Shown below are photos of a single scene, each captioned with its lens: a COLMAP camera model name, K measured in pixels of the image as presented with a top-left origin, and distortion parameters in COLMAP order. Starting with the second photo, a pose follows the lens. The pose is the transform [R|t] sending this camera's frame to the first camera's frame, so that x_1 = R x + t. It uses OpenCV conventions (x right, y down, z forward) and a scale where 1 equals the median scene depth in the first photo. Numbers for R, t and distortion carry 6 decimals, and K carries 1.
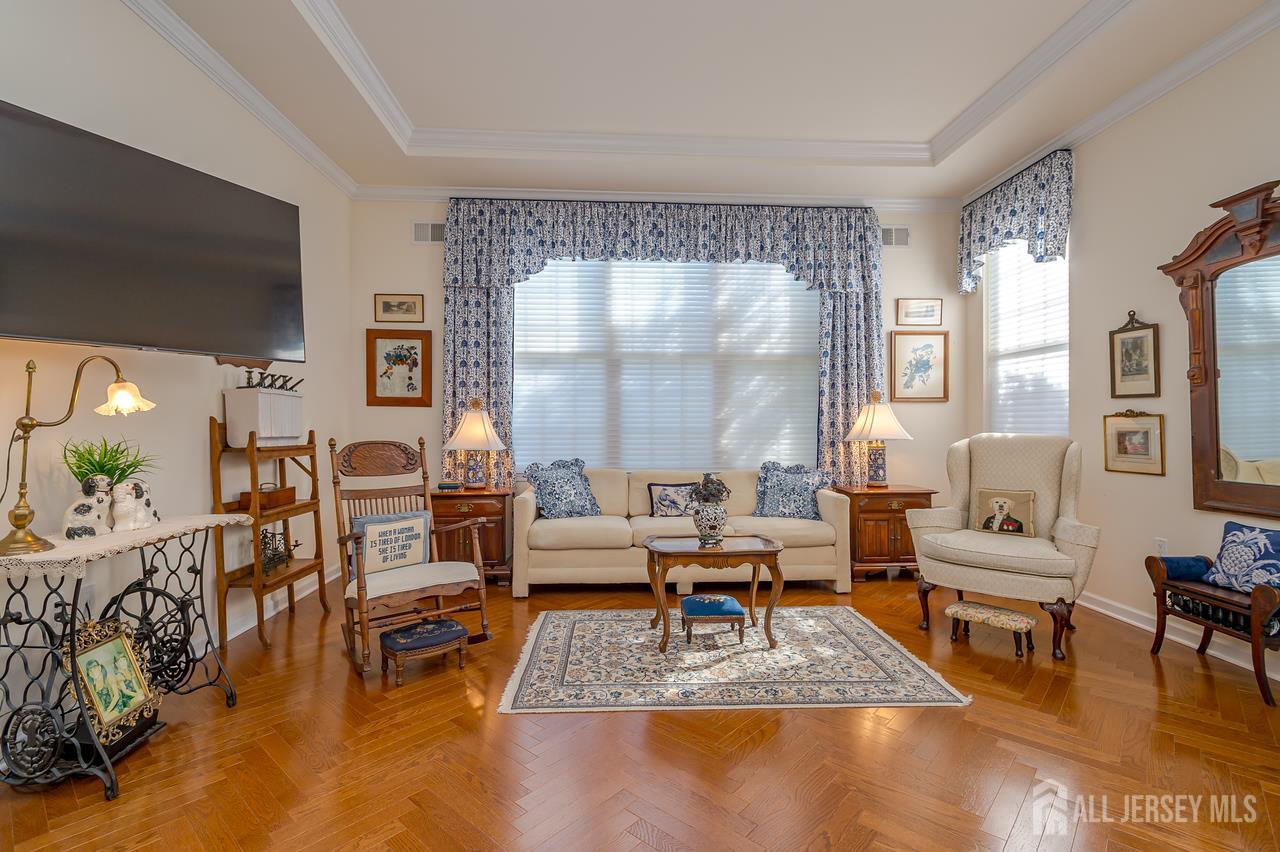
lens RADIAL K [[594.3, 0, 637.3], [0, 594.3, 420.6], [0, 0, 1]] dist [0.018773, -0.005167]
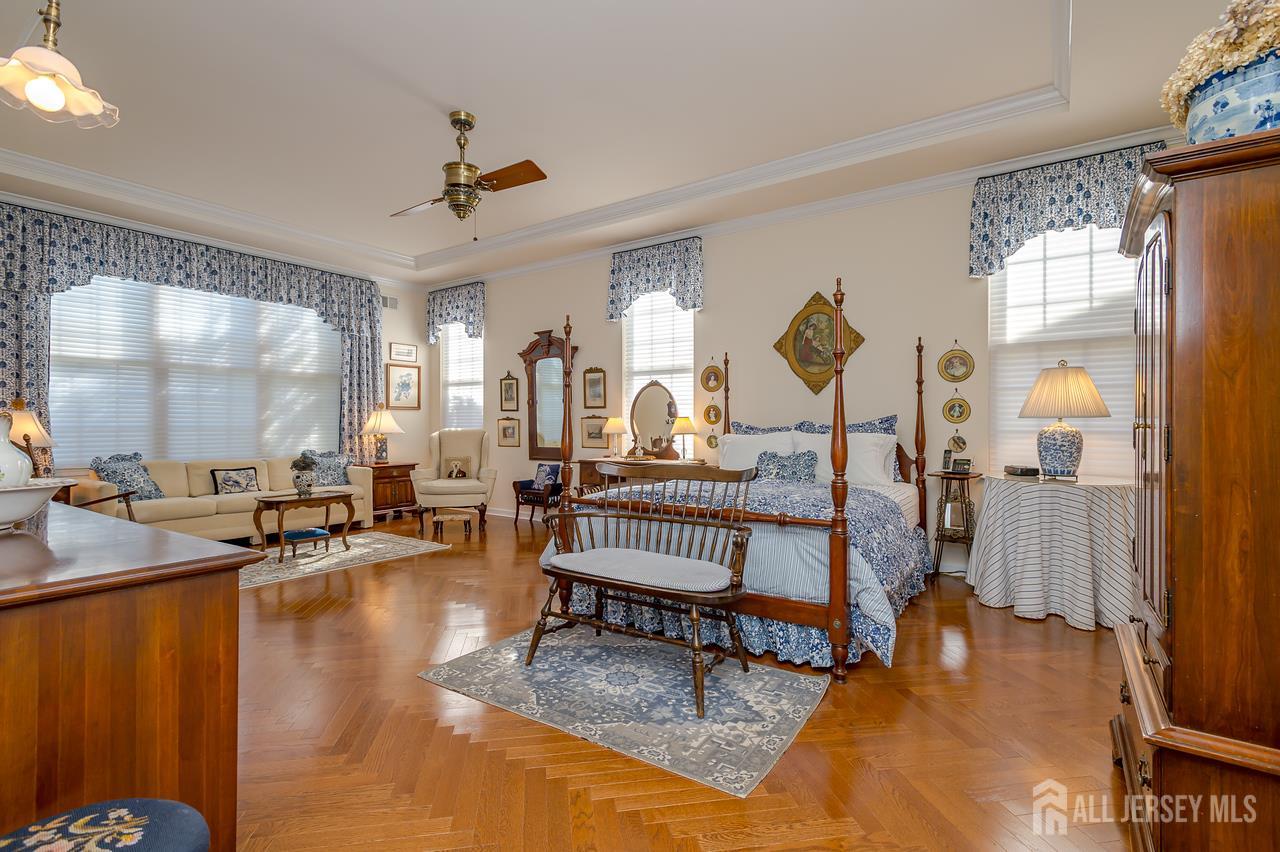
lens RADIAL K [[594.3, 0, 640.6], [0, 594.3, 424.3], [0, 0, 1]] dist [0.018773, -0.005167]
pose [[0.618441, 0.000193, 0.785831, -0.405514], [-0.004536, 0.999984, 0.003324, -0.000346], [-0.785818, -0.005620, 0.618432, -0.501270]]
